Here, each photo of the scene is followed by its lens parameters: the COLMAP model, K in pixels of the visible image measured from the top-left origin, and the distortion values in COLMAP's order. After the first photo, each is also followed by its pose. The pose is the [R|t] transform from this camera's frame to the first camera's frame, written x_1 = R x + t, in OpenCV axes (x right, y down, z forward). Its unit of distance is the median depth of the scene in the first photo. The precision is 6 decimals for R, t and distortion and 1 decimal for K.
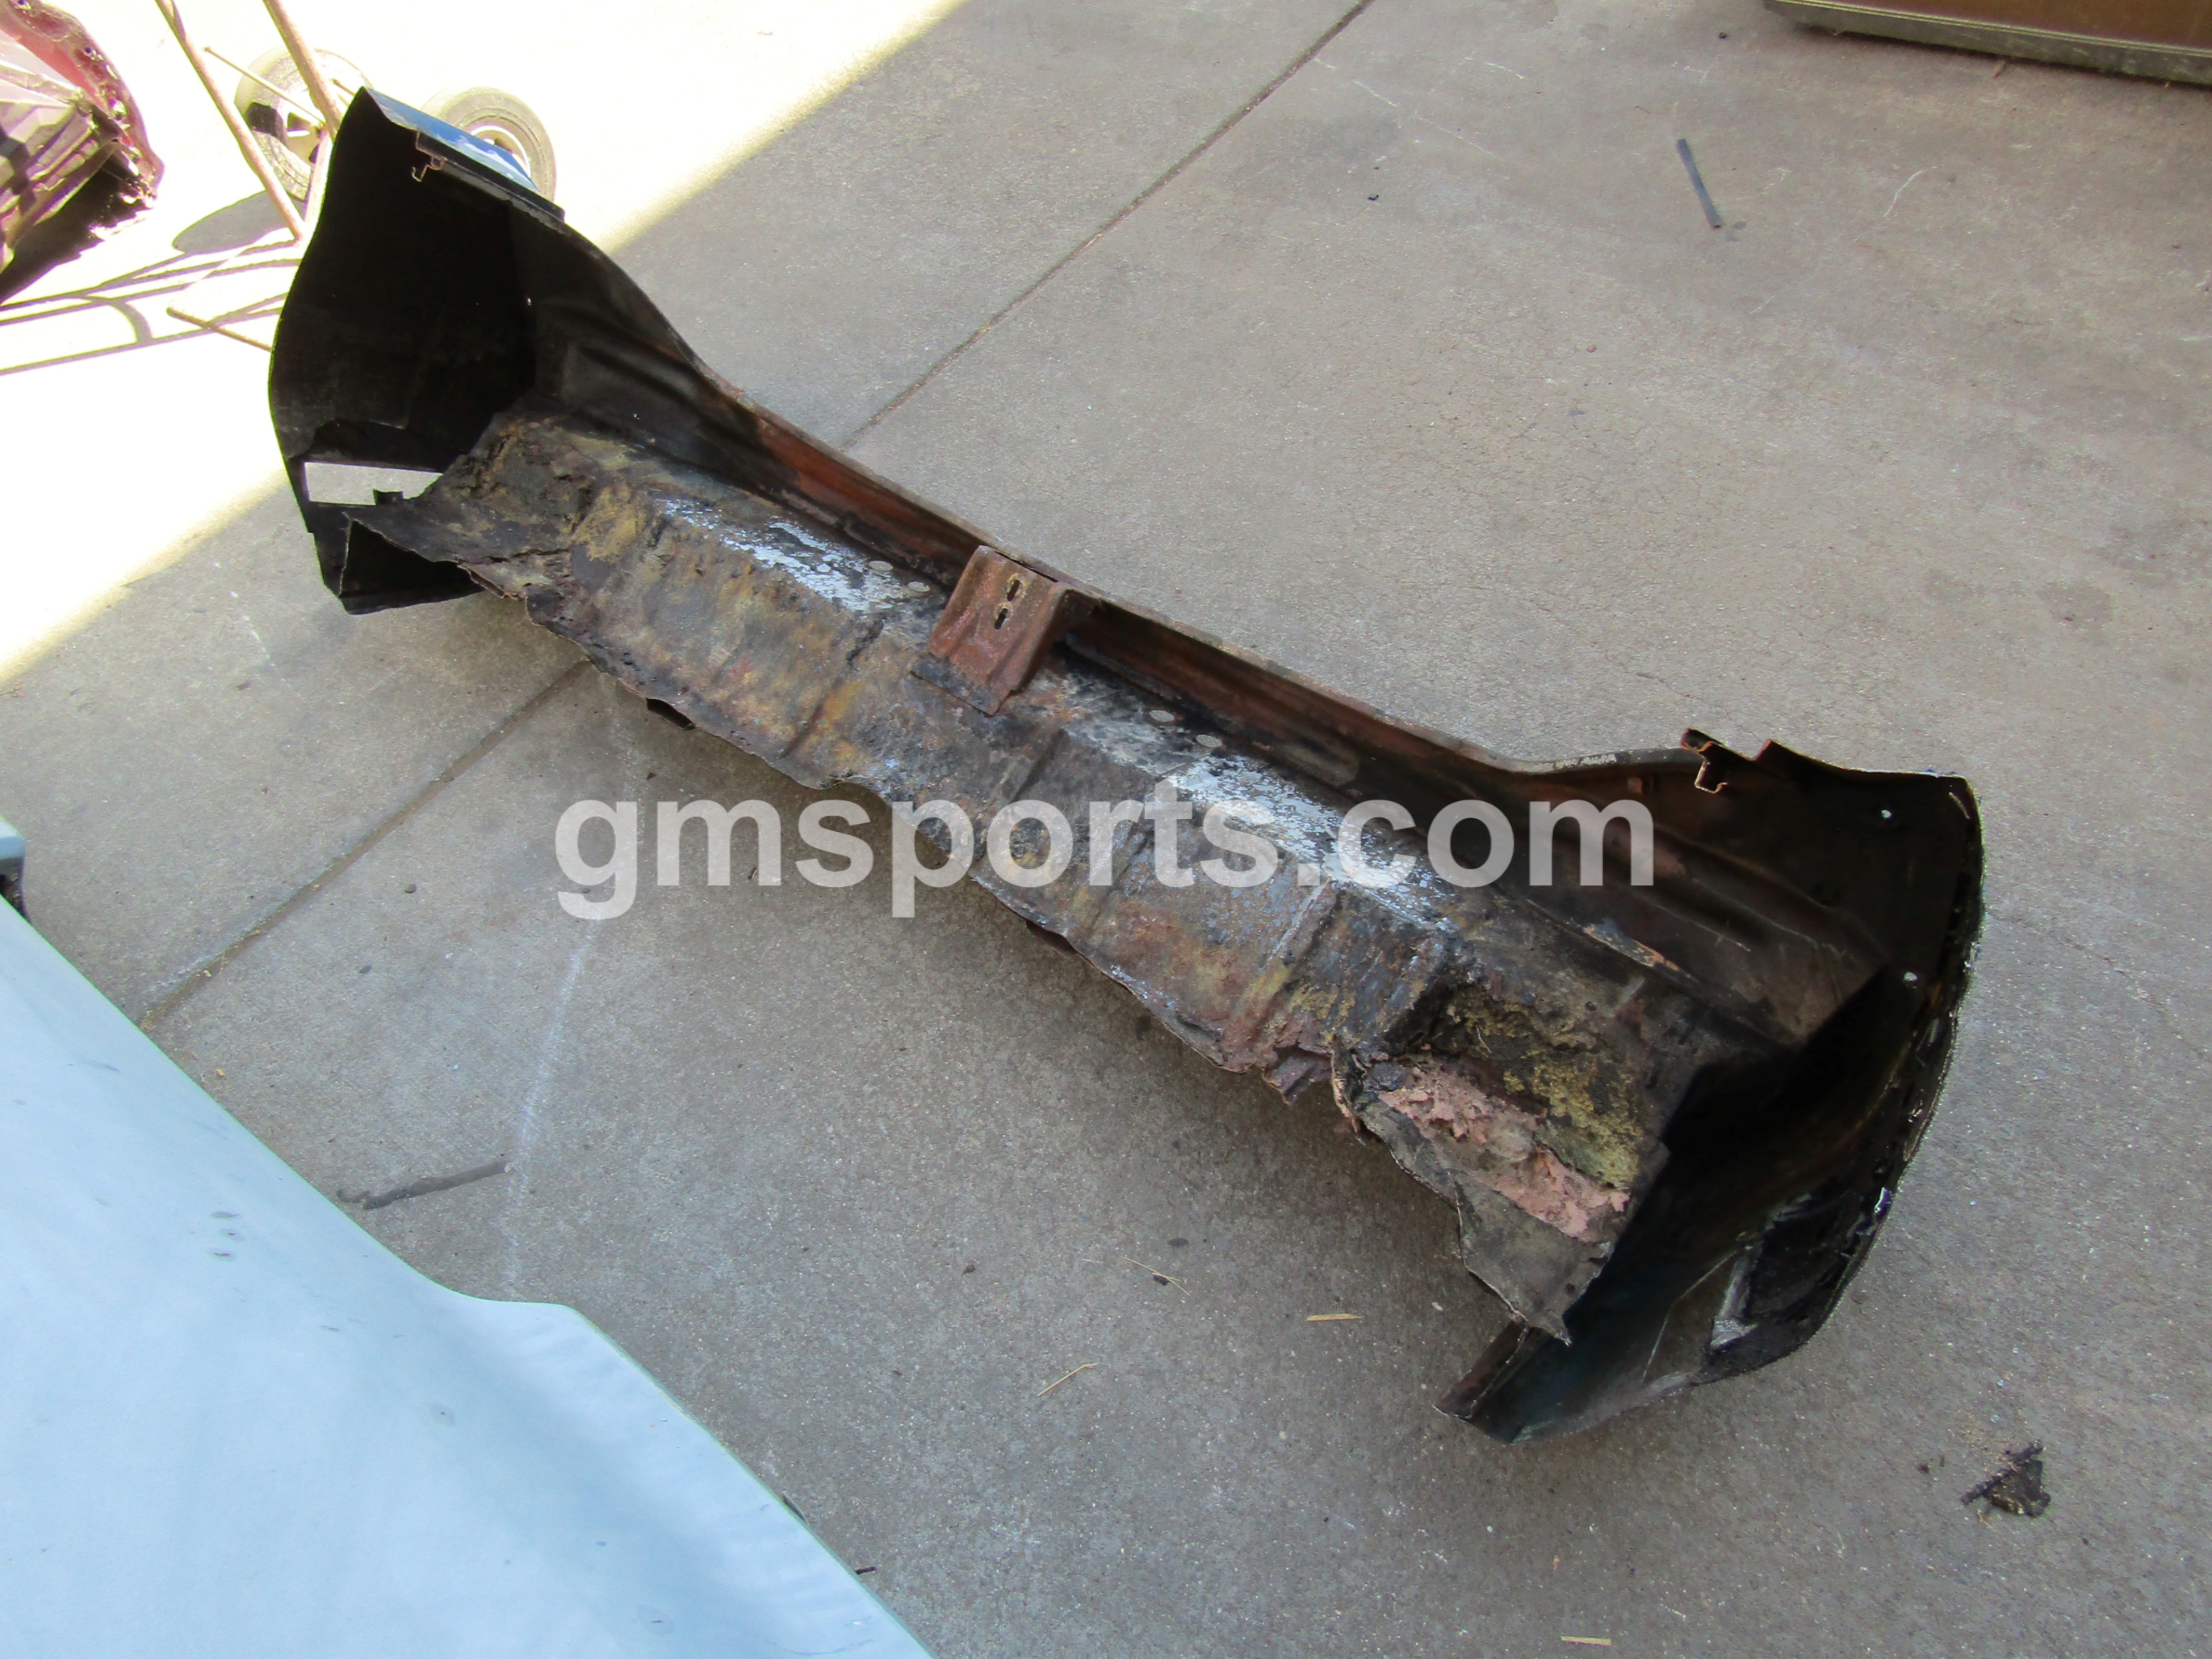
lens RADIAL K [[1571.8, 0, 1097.3], [0, 1571.8, 821.0], [0, 0, 1]] dist [-0.006471, -0.000030]
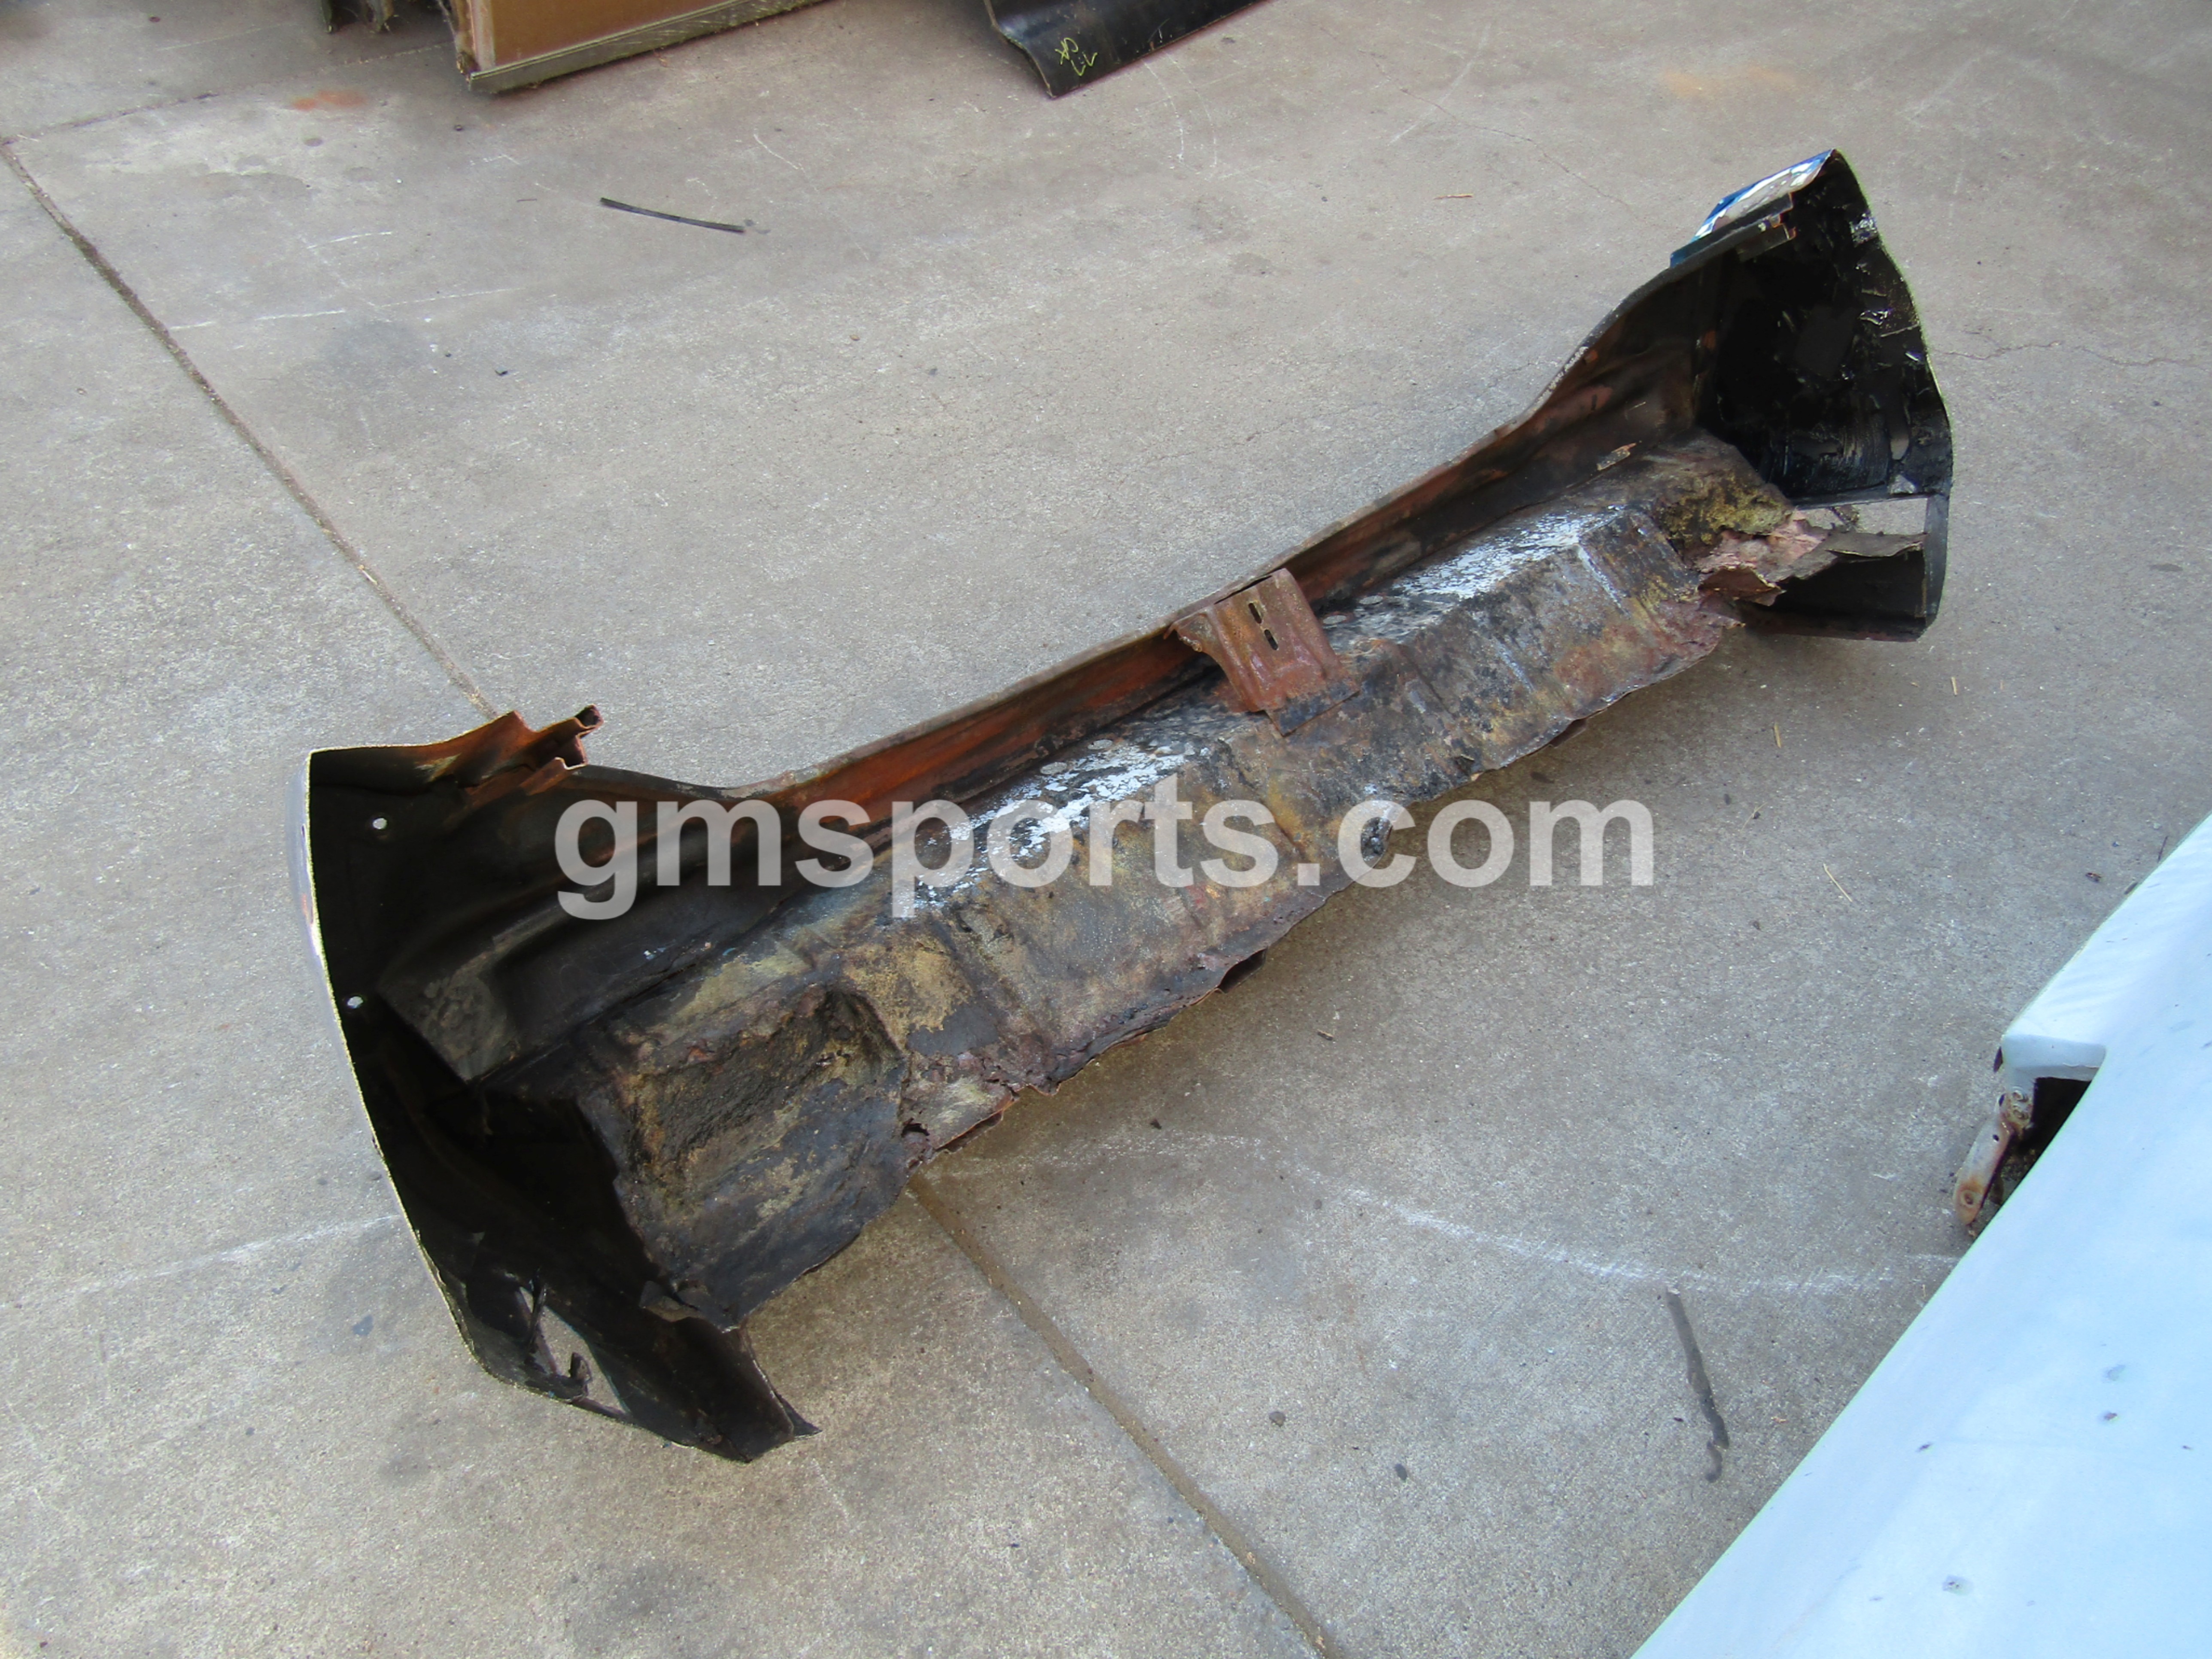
lens RADIAL K [[1571.8, 0, 1101.6], [0, 1571.8, 838.1], [0, 0, 1]] dist [-0.006471, -0.000030]
pose [[0.153959, -0.646272, 0.747415, -0.809616], [0.690089, 0.611705, 0.386775, -0.456930], [-0.707159, 0.456235, 0.540162, 0.526098]]
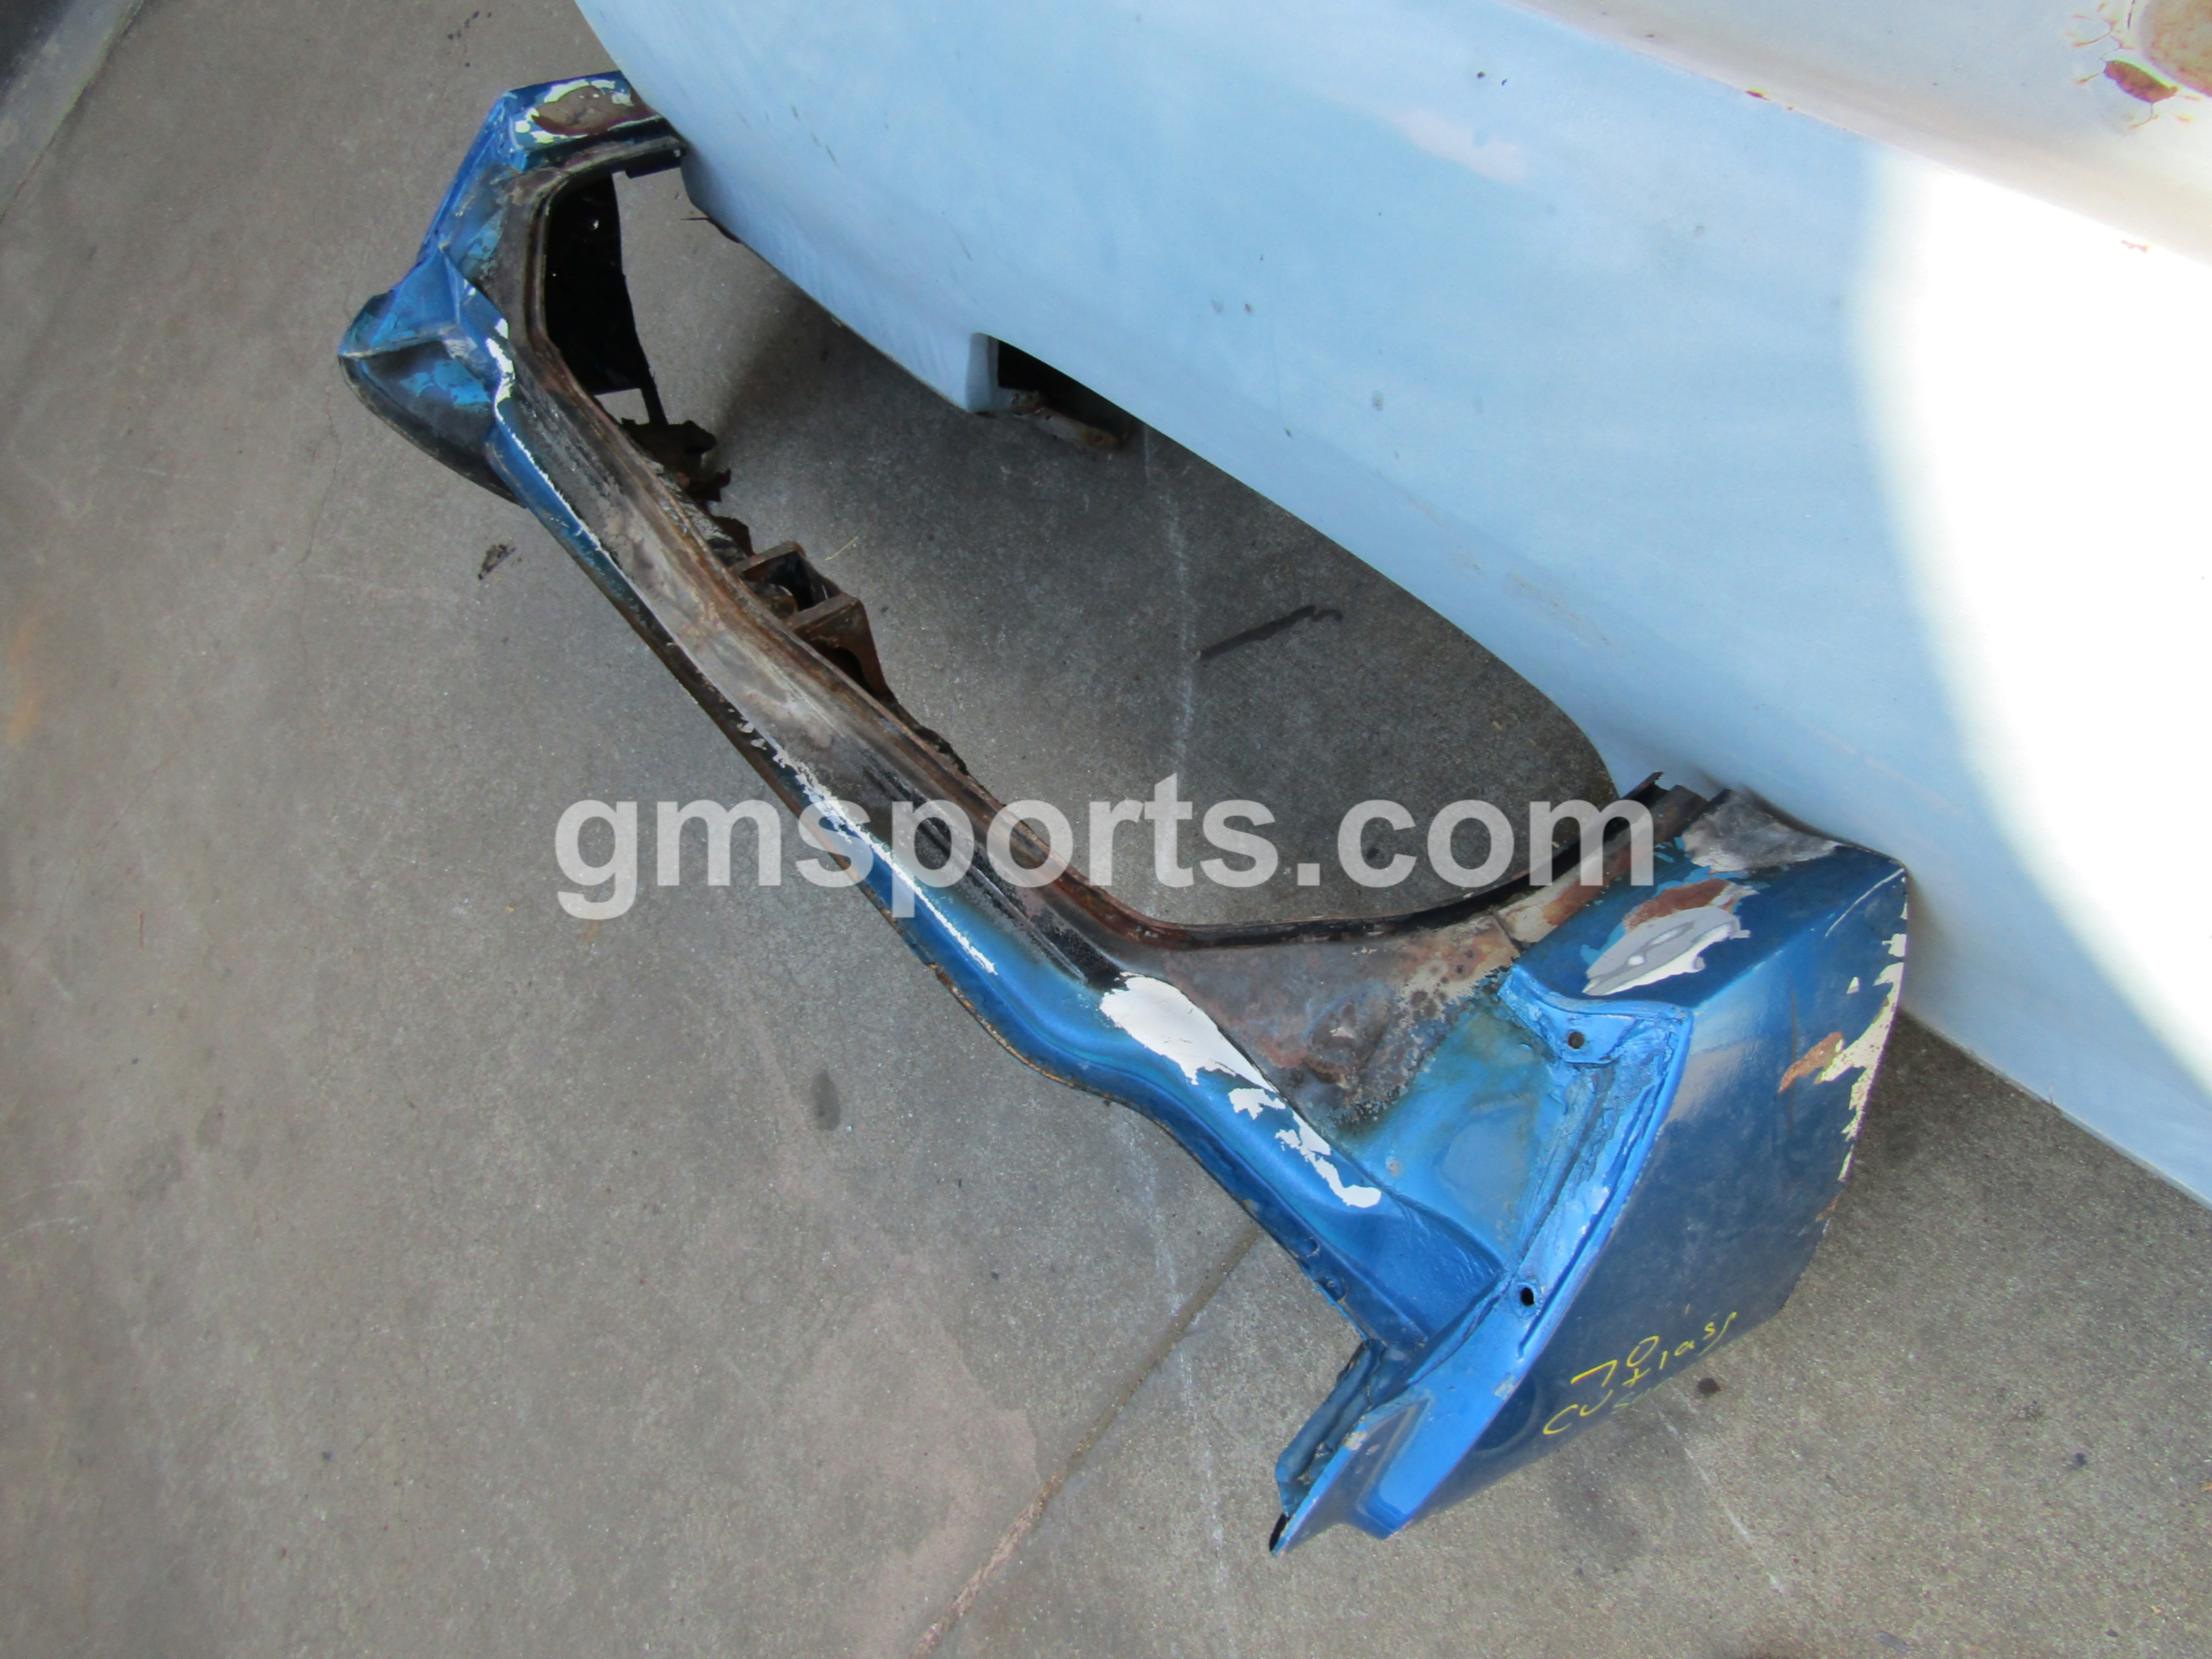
lens RADIAL K [[1571.8, 0, 1111.1], [0, 1571.8, 841.3], [0, 0, 1]] dist [-0.006471, -0.000030]
pose [[-0.784838, 0.098344, 0.611847, -0.853197], [0.456393, -0.576166, 0.678040, -0.549495], [0.419207, 0.811394, 0.407314, 0.533731]]
